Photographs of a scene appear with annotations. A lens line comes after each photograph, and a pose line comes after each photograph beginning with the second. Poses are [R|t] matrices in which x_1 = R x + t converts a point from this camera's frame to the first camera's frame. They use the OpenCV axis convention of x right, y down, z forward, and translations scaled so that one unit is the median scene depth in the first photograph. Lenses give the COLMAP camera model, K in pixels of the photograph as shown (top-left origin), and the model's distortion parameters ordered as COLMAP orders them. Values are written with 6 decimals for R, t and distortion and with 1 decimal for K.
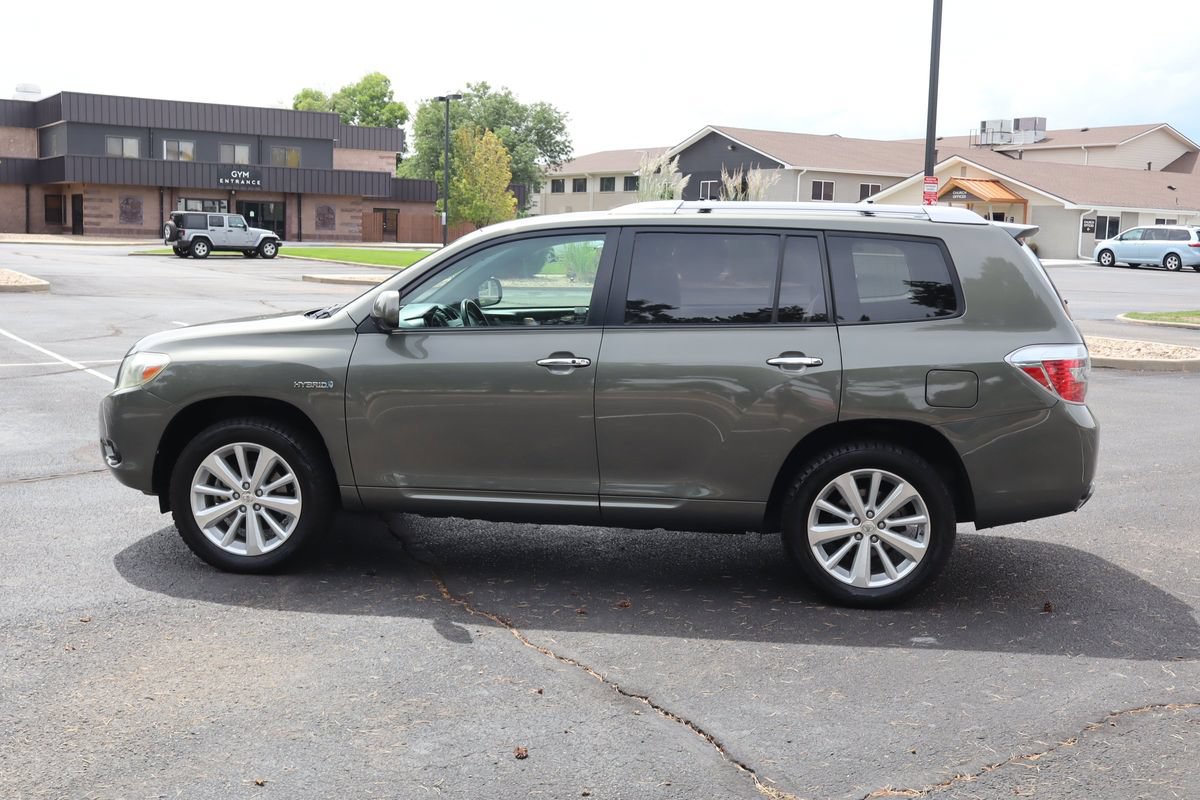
lens RADIAL K [[1312.2, 0, 600.0], [0, 1312.2, 400.0], [0, 0, 1]] dist [-0.001467, -0.015252]
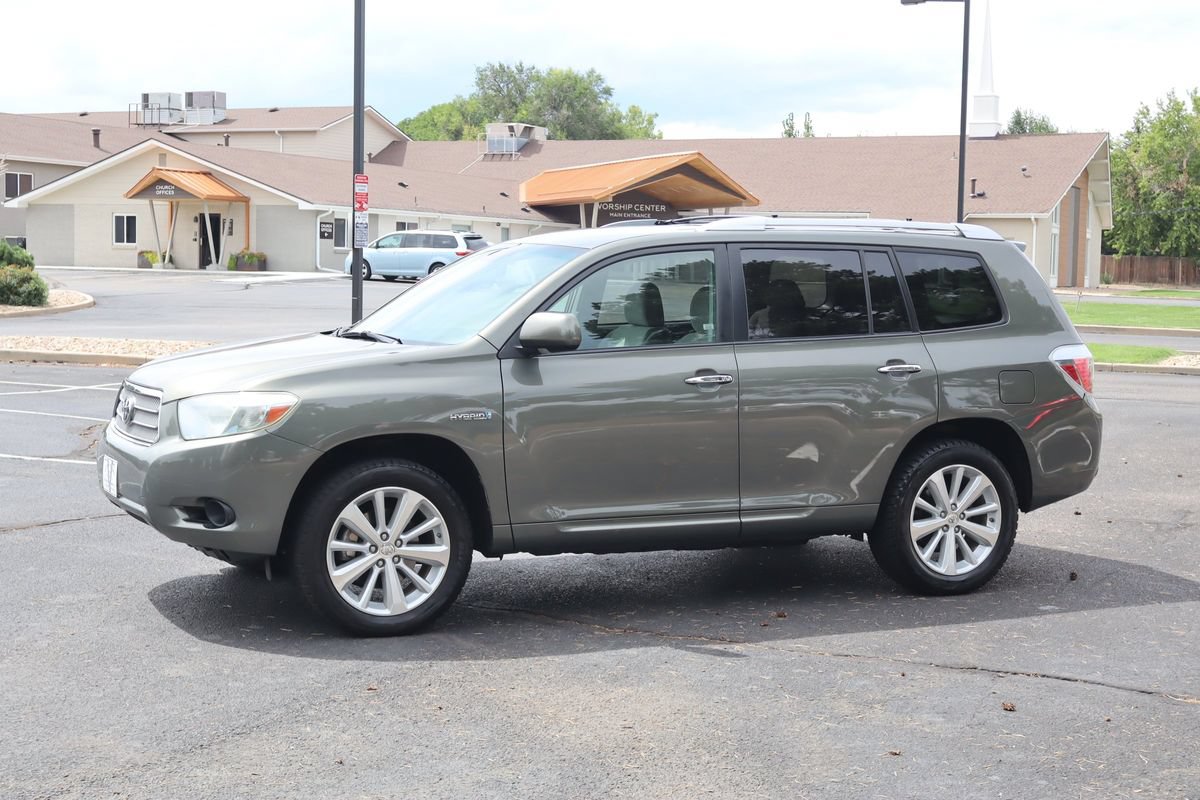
lens RADIAL K [[1762.9, 0, 573.1], [0, 1762.9, 399.6], [0, 0, 1]] dist [0.010636, -0.008404]
pose [[0.855450, -0.048510, 0.515608, -0.768348], [0.066765, 0.997625, -0.016910, 0.002086], [-0.513564, 0.048890, 0.856658, -0.085866]]
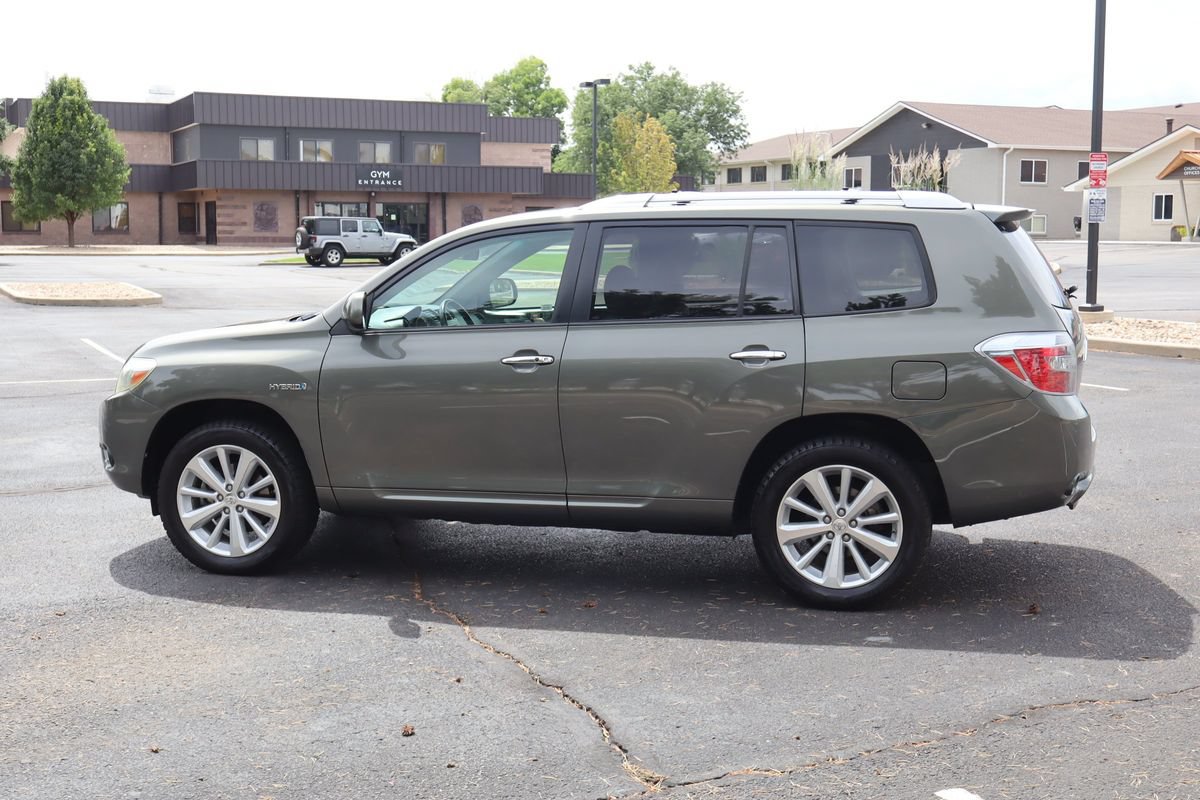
lens RADIAL K [[1479.6, 0, 600.0], [0, 1479.6, 400.0], [0, 0, 1]] dist [-0.002670, -0.019296]
pose [[0.991502, -0.013256, -0.129415, 0.163111], [0.011714, 0.999851, -0.012673, 0.015458], [0.129564, 0.011049, 0.991509, -0.096951]]
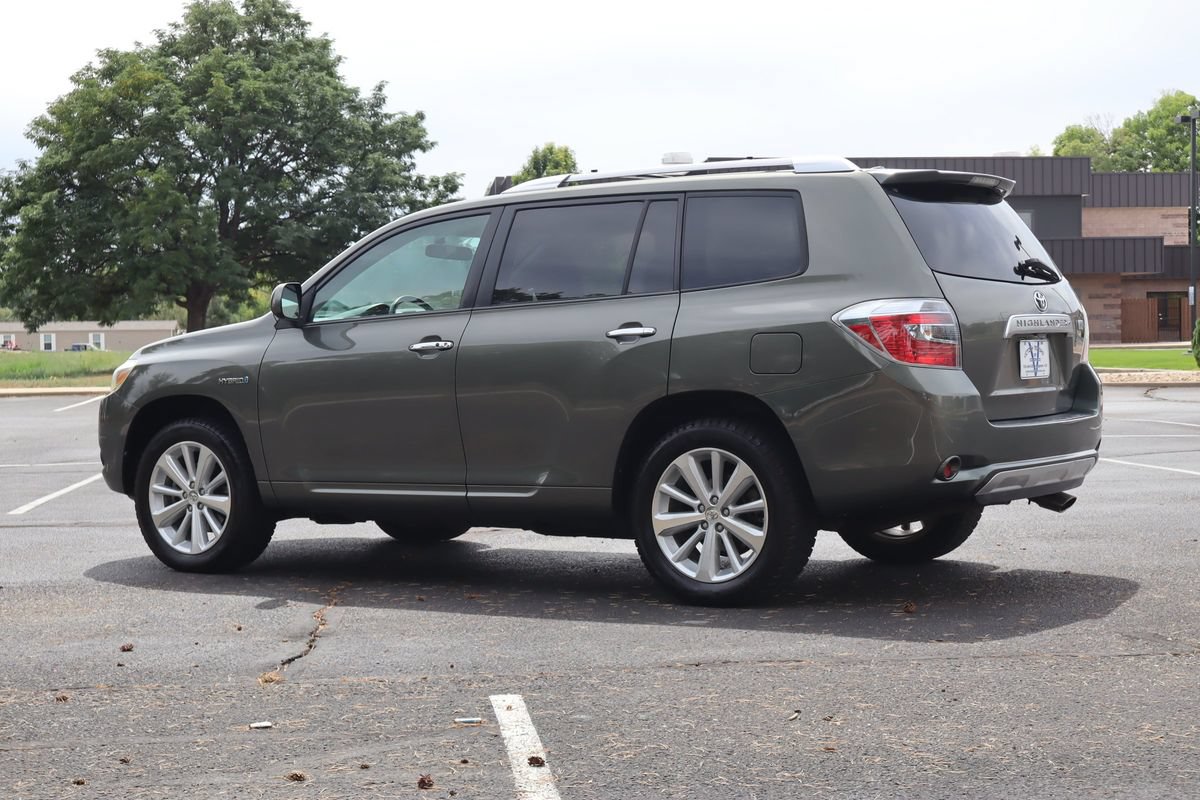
lens RADIAL K [[1986.4, 0, 600.0], [0, 1986.4, 400.0], [0, 0, 1]] dist [0.012884, -0.108100]
pose [[0.889300, -0.029787, -0.456352, 0.717345], [-0.015238, 0.995392, -0.094666, 0.140961], [0.457070, 0.091140, 0.884749, -0.225730]]
